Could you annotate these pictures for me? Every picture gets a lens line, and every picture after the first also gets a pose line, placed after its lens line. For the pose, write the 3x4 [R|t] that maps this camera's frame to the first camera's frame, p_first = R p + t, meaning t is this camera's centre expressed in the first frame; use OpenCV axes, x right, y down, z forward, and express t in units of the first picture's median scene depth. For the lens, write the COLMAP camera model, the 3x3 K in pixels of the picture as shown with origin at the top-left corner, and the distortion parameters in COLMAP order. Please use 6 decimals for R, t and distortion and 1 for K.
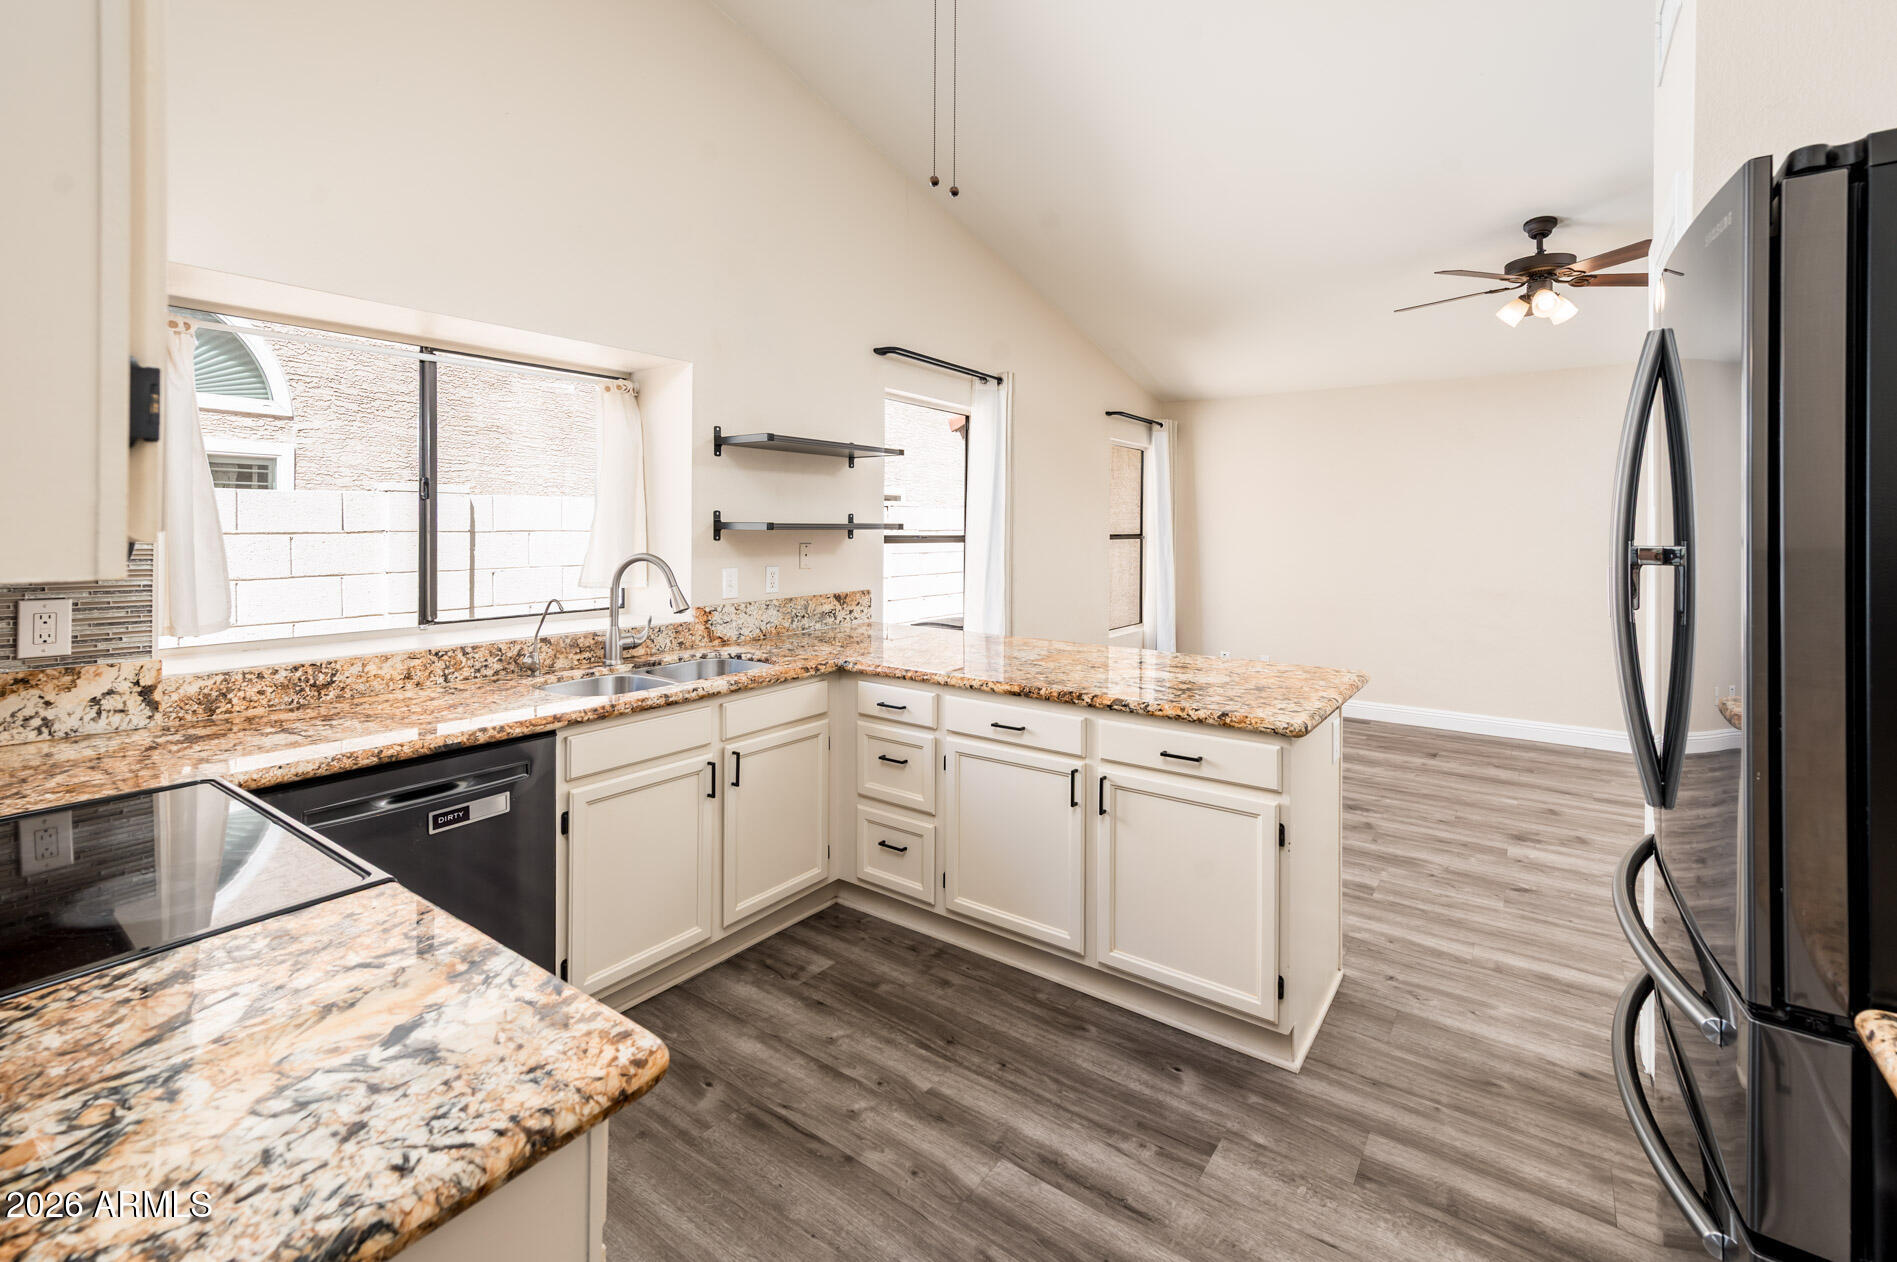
lens RADIAL K [[834.6, 0, 947.1], [0, 834.6, 531.5], [0, 0, 1]] dist [0.002806, 0.001111]
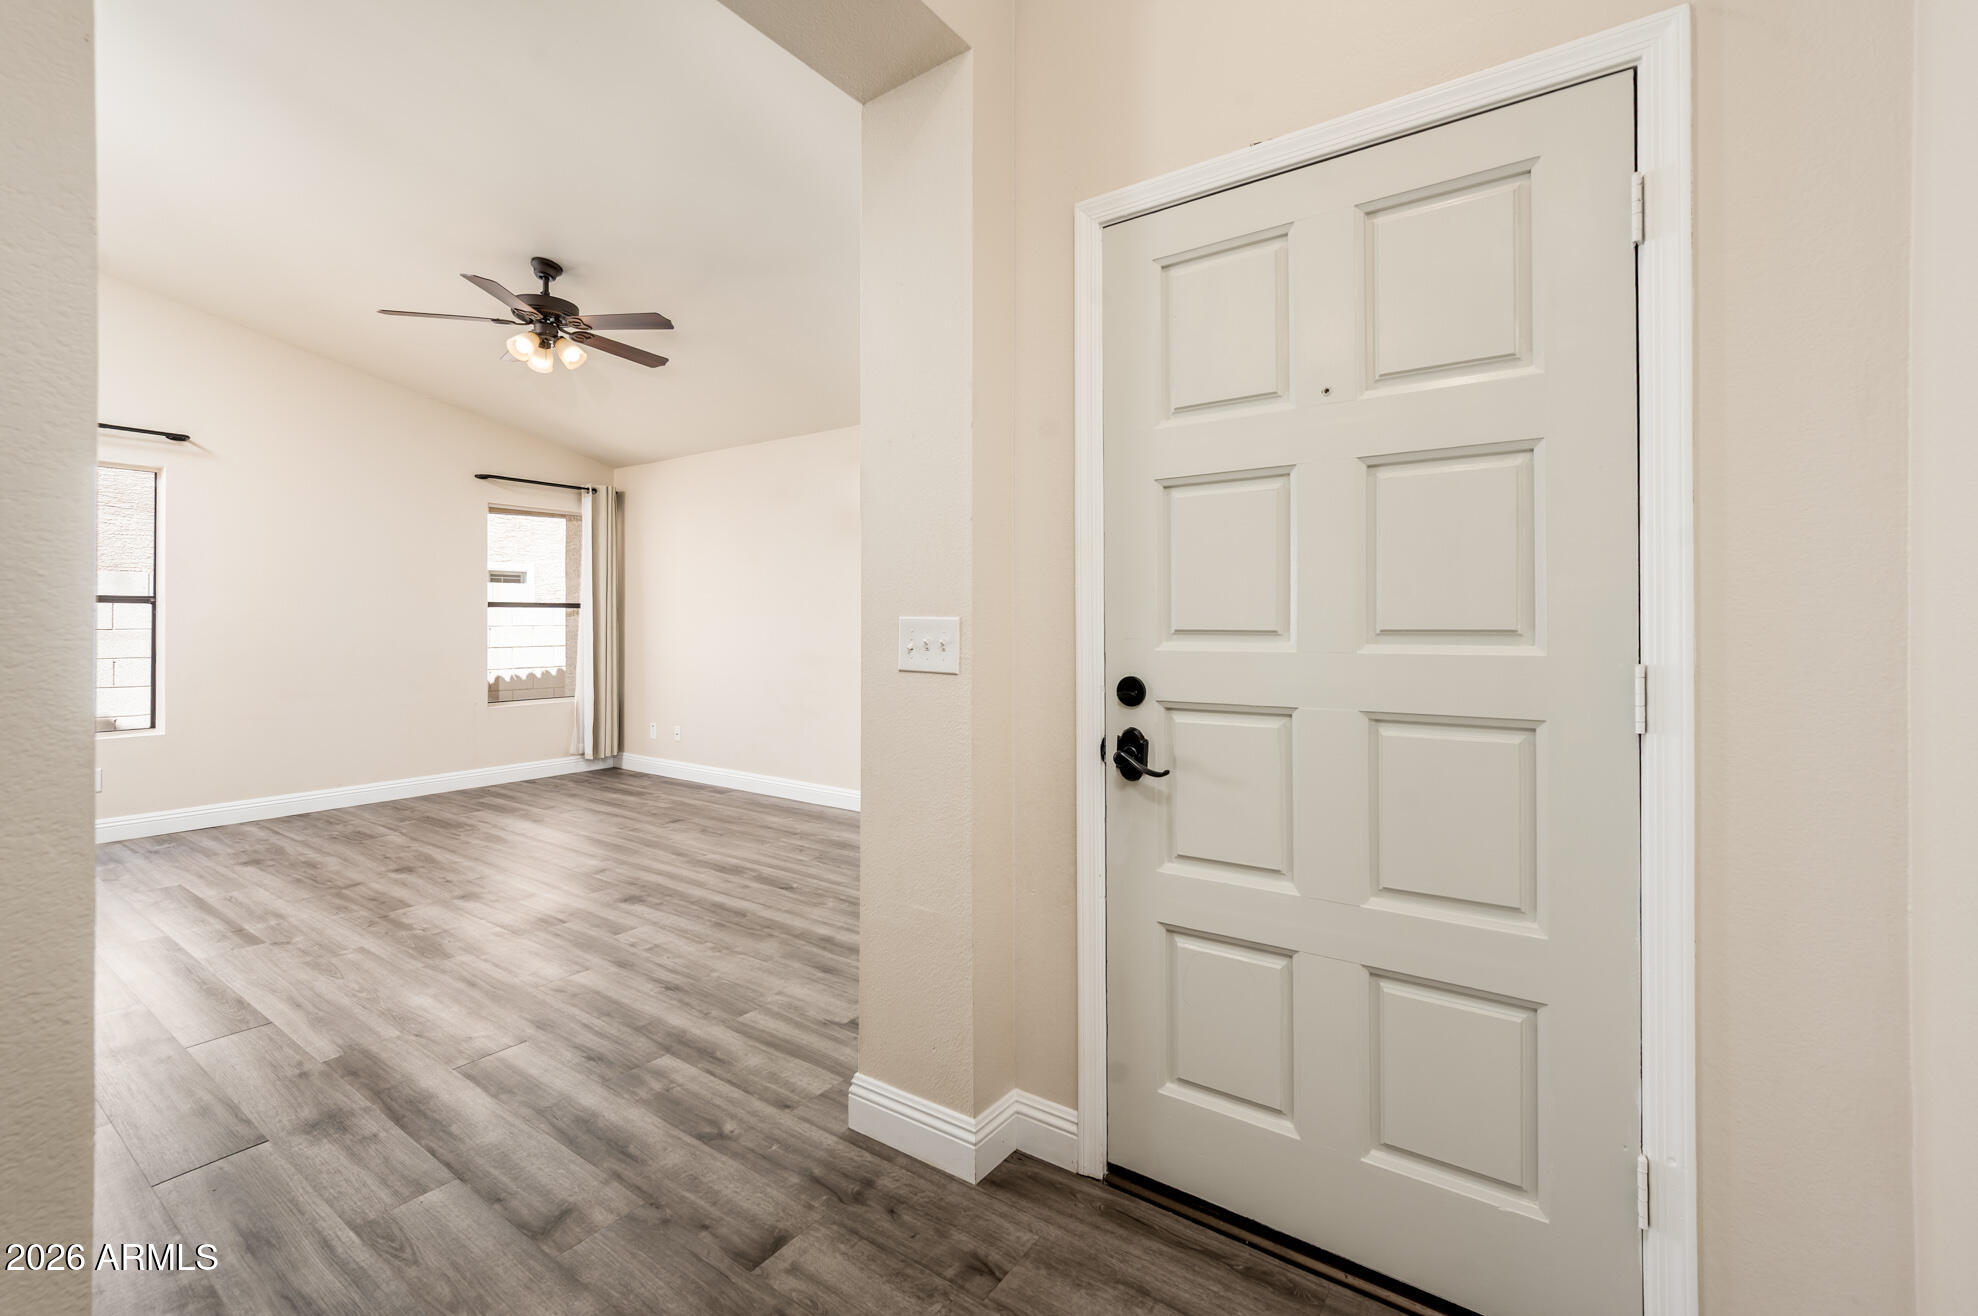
lens RADIAL K [[847.6, 0, 989.3], [0, 847.6, 622.2], [0, 0, 1]] dist [-0.000017, 0.000577]
pose [[0.999918, -0.004358, 0.012058, 1.694874], [0.004396, 0.999986, -0.003094, 0.072274], [-0.012044, 0.003147, 0.999923, 0.009543]]
